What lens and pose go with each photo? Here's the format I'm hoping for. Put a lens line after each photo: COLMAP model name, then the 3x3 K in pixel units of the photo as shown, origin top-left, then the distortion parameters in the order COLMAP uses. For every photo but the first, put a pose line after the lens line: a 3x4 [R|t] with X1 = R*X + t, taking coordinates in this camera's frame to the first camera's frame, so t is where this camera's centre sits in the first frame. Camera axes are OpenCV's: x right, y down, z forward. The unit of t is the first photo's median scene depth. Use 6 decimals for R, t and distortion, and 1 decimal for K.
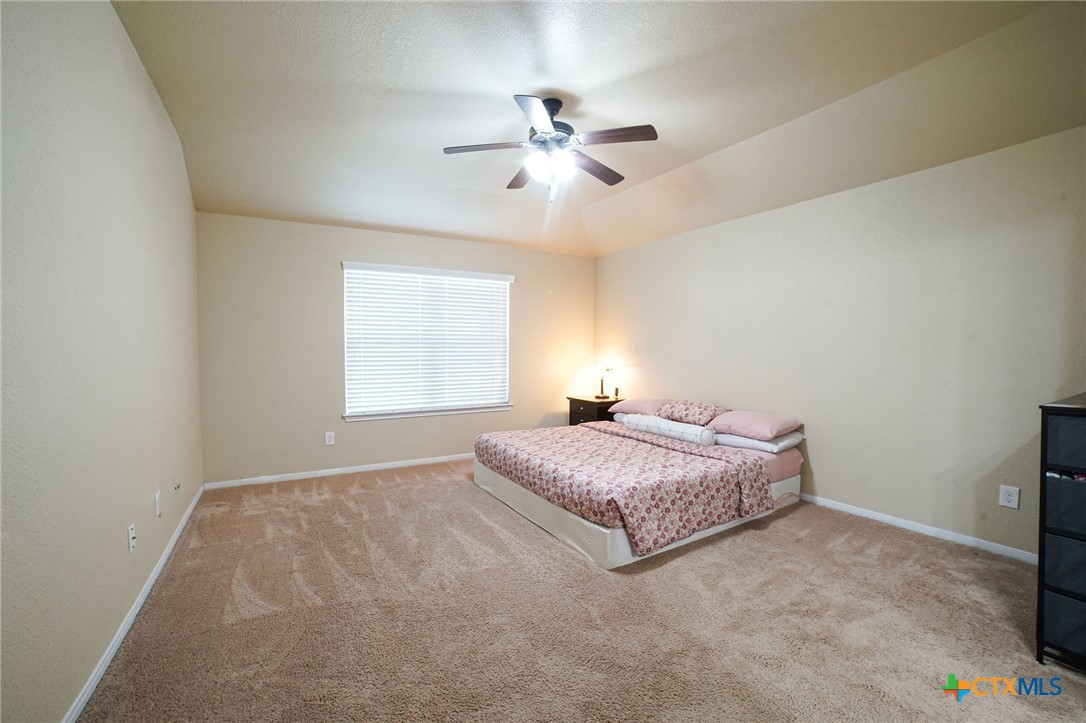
lens RADIAL K [[471.0, 0, 526.7], [0, 471.0, 370.7], [0, 0, 1]] dist [-0.105868, 0.036088]
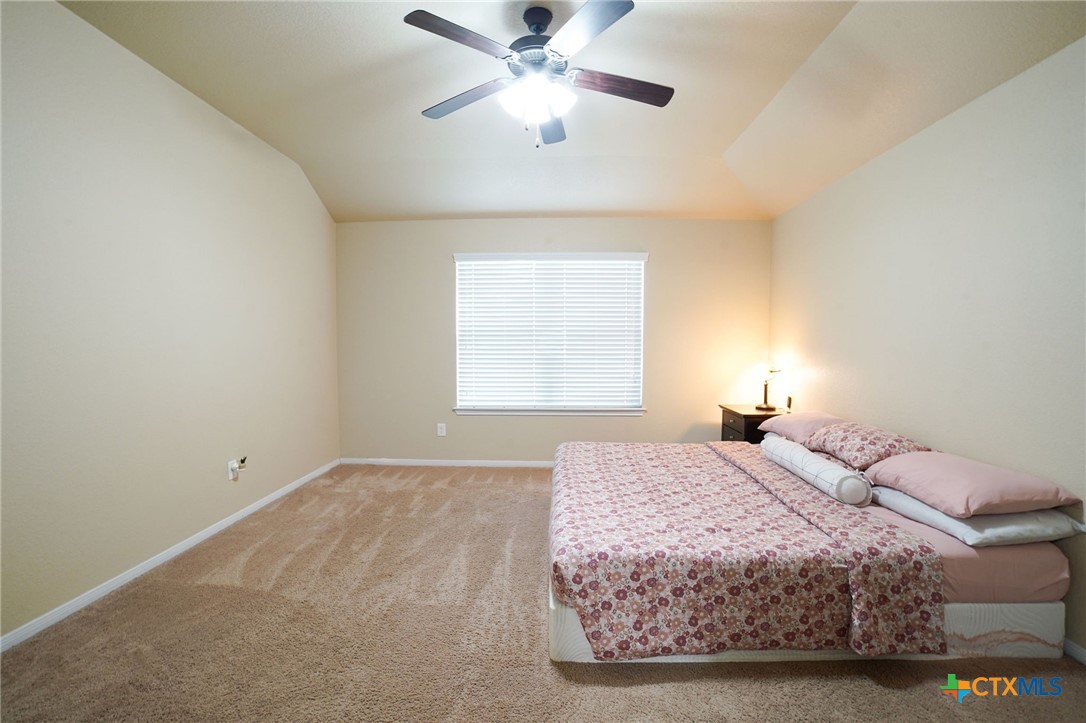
lens RADIAL K [[471.0, 0, 526.7], [0, 471.0, 370.7], [0, 0, 1]] dist [-0.105868, 0.036088]
pose [[0.834121, 0.033164, -0.550583, 0.364308], [-0.024962, 0.999438, 0.022384, -0.013707], [0.551016, -0.004927, 0.834480, 0.296644]]
